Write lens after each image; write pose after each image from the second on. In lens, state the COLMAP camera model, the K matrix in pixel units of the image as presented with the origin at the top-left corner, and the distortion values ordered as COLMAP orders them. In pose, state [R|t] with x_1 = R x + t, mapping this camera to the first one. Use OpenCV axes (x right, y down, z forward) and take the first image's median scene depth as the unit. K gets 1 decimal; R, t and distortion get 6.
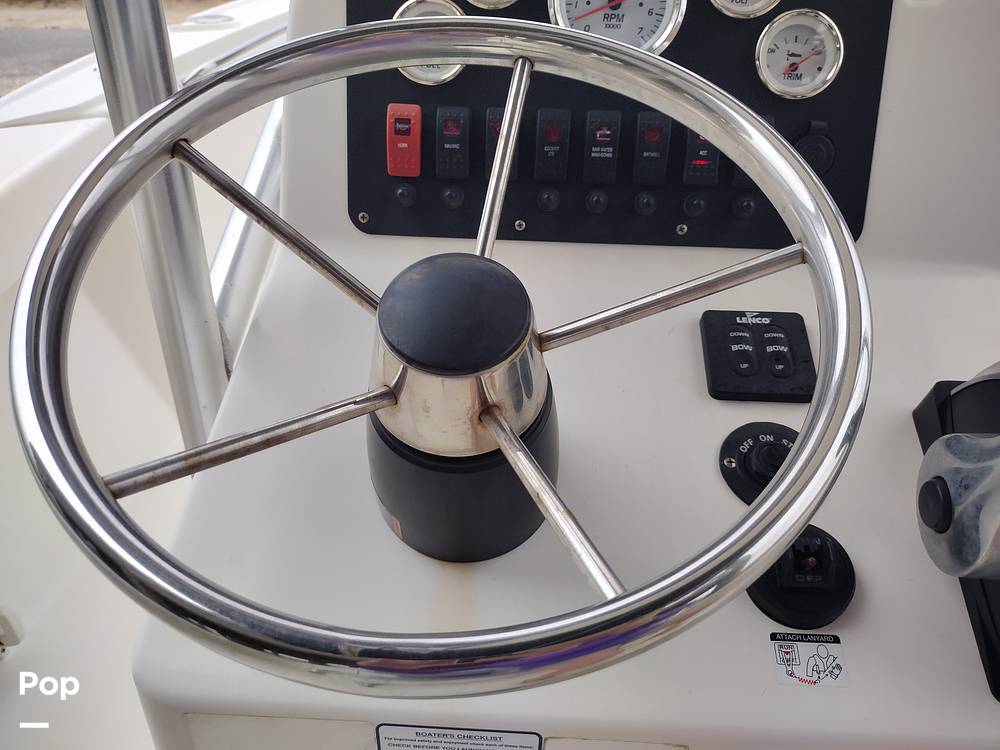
lens RADIAL K [[787.8, 0, 500.0], [0, 787.8, 375.0], [0, 0, 1]] dist [0.062985, -0.095420]
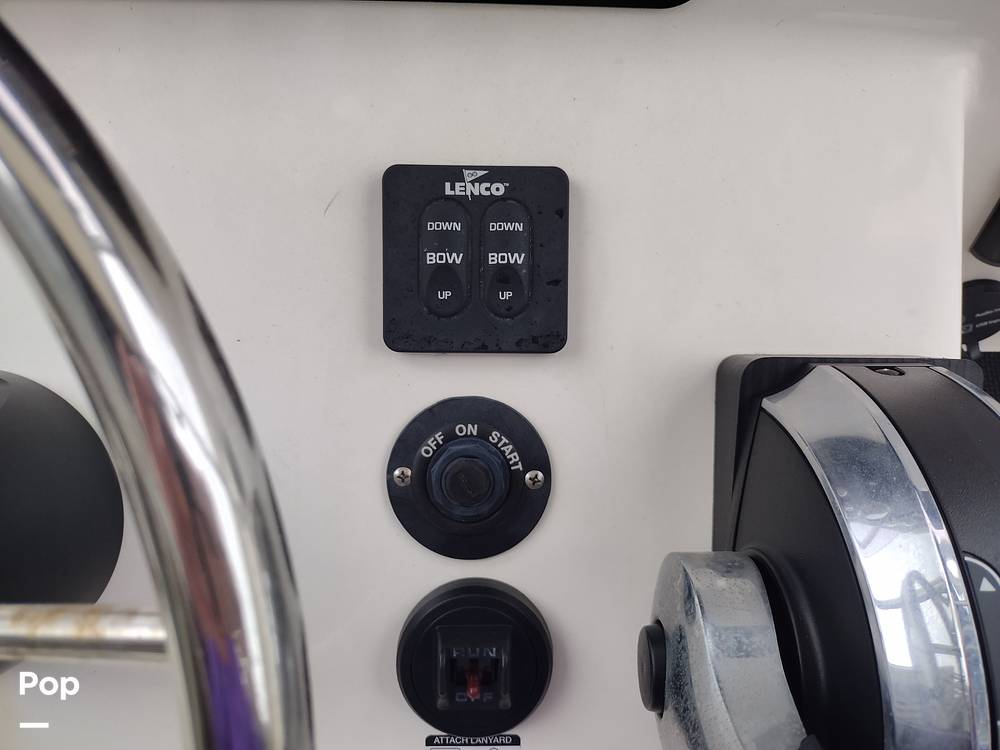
lens RADIAL K [[787.8, 0, 500.0], [0, 787.8, 375.0], [0, 0, 1]] dist [0.062985, -0.095420]
pose [[0.999202, -0.037851, 0.012779, 0.329855], [0.022396, 0.795618, 0.605384, -0.298617], [-0.033082, -0.604615, 0.795831, 0.500835]]
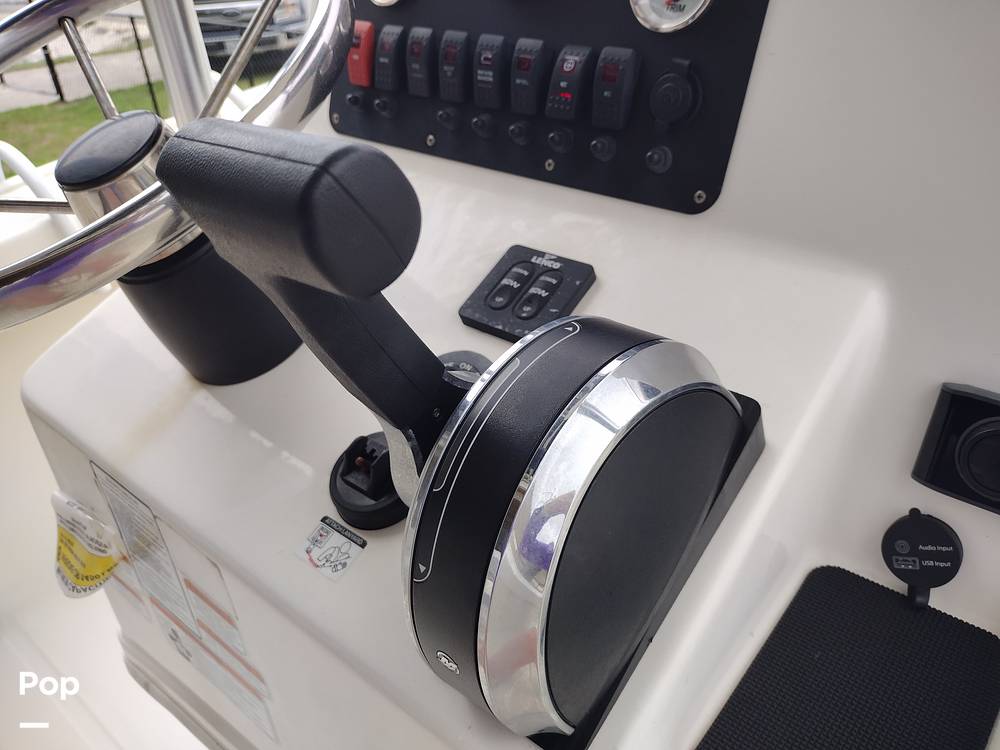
lens RADIAL K [[787.8, 0, 500.0], [0, 787.8, 375.0], [0, 0, 1]] dist [0.062985, -0.095420]
pose [[0.783648, 0.285004, -0.551967, 0.850754], [-0.281186, 0.955046, 0.093922, -0.013539], [0.553922, 0.081604, 0.828559, 0.198010]]
